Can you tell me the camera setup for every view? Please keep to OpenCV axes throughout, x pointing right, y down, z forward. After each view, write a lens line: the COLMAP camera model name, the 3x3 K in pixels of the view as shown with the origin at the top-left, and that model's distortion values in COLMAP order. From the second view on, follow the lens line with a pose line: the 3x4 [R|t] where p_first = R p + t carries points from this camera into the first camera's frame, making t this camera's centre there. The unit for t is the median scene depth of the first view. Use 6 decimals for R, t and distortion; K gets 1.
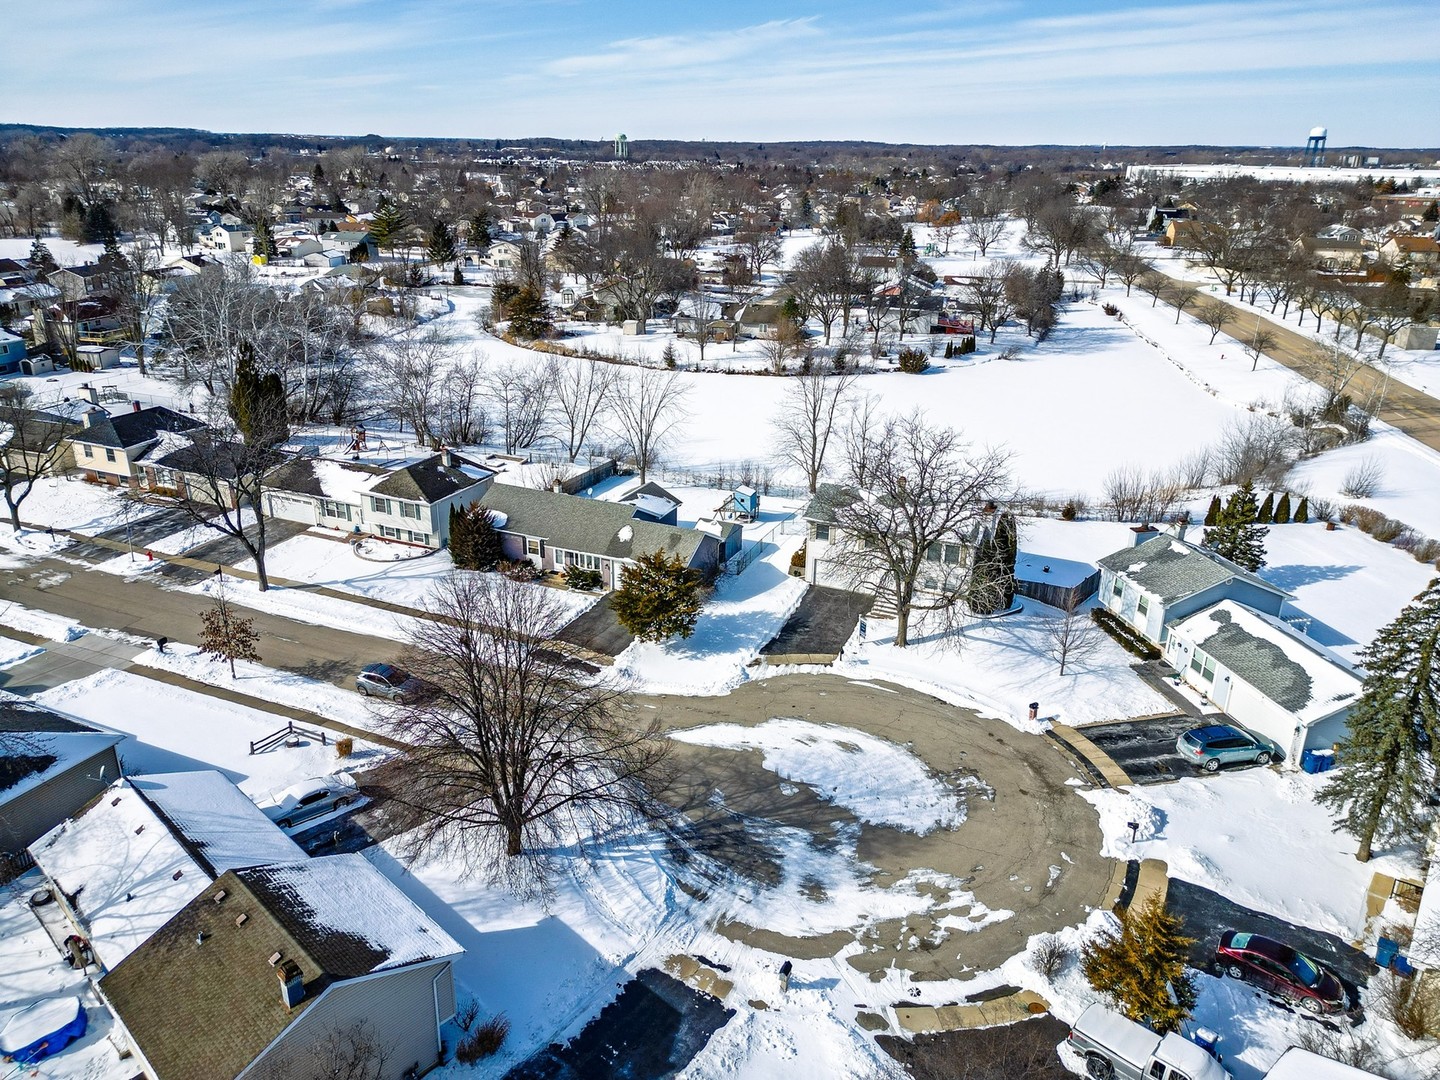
lens RADIAL K [[998.8, 0, 712.4], [0, 998.8, 533.7], [0, 0, 1]] dist [0.101574, -0.102669]
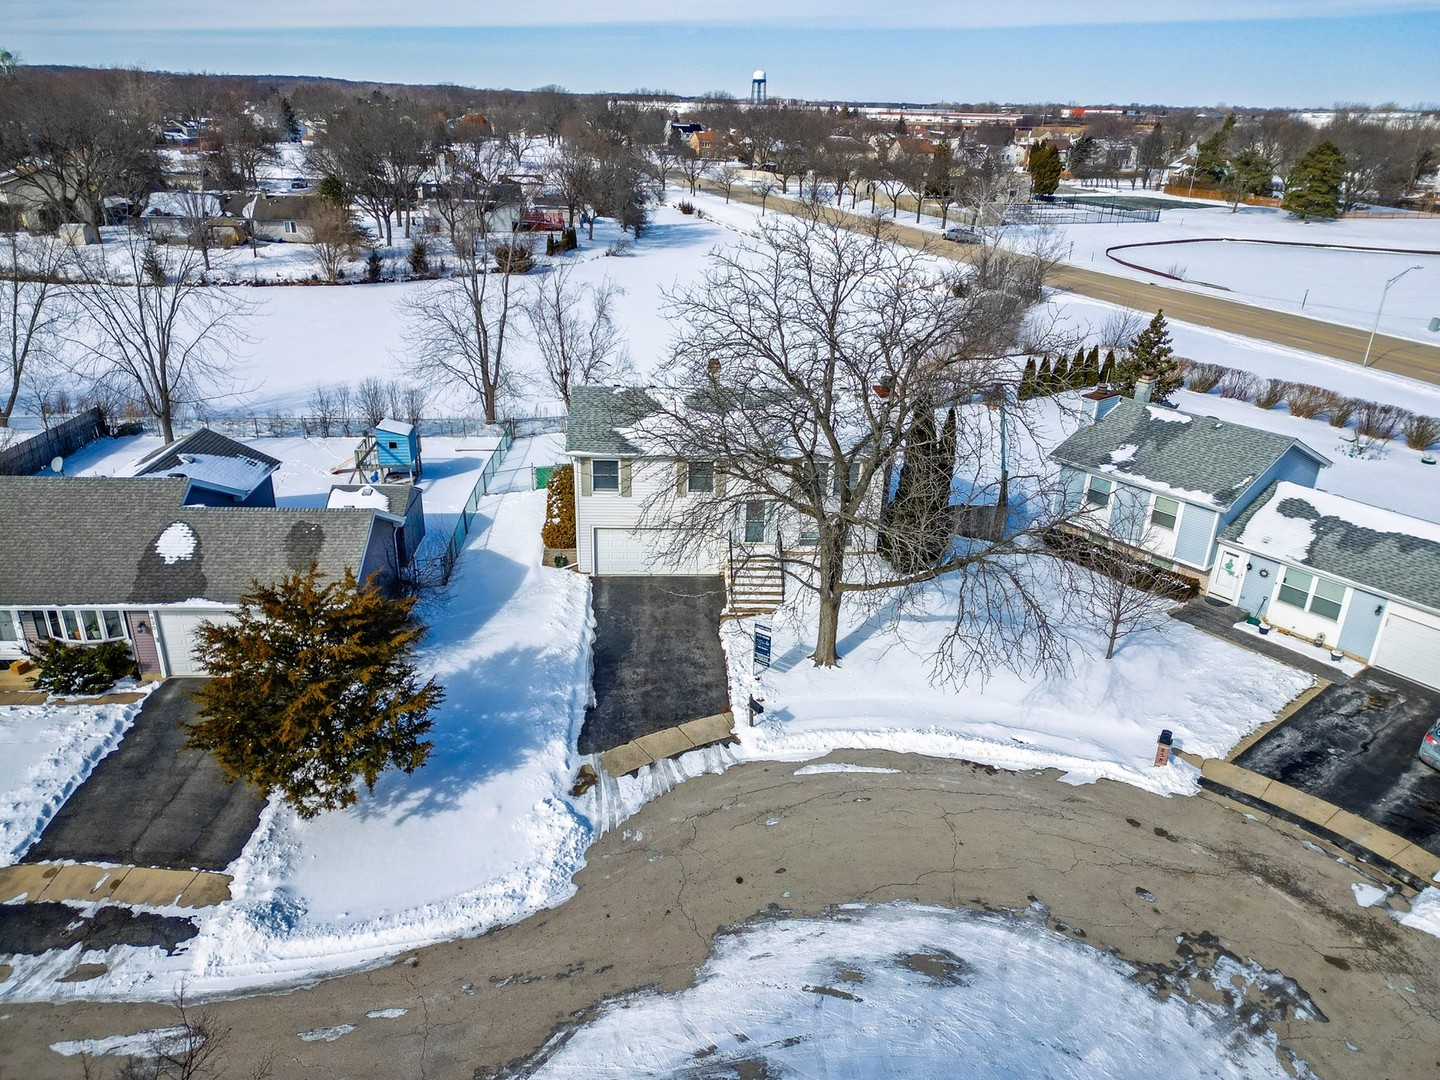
lens RADIAL K [[998.8, 0, 712.4], [0, 998.8, 533.7], [0, 0, 1]] dist [0.101574, -0.102669]
pose [[0.888958, -0.168703, 0.425786, -0.052703], [0.148362, 0.985629, 0.080771, -0.004227], [-0.433293, -0.008631, 0.901212, 0.389317]]
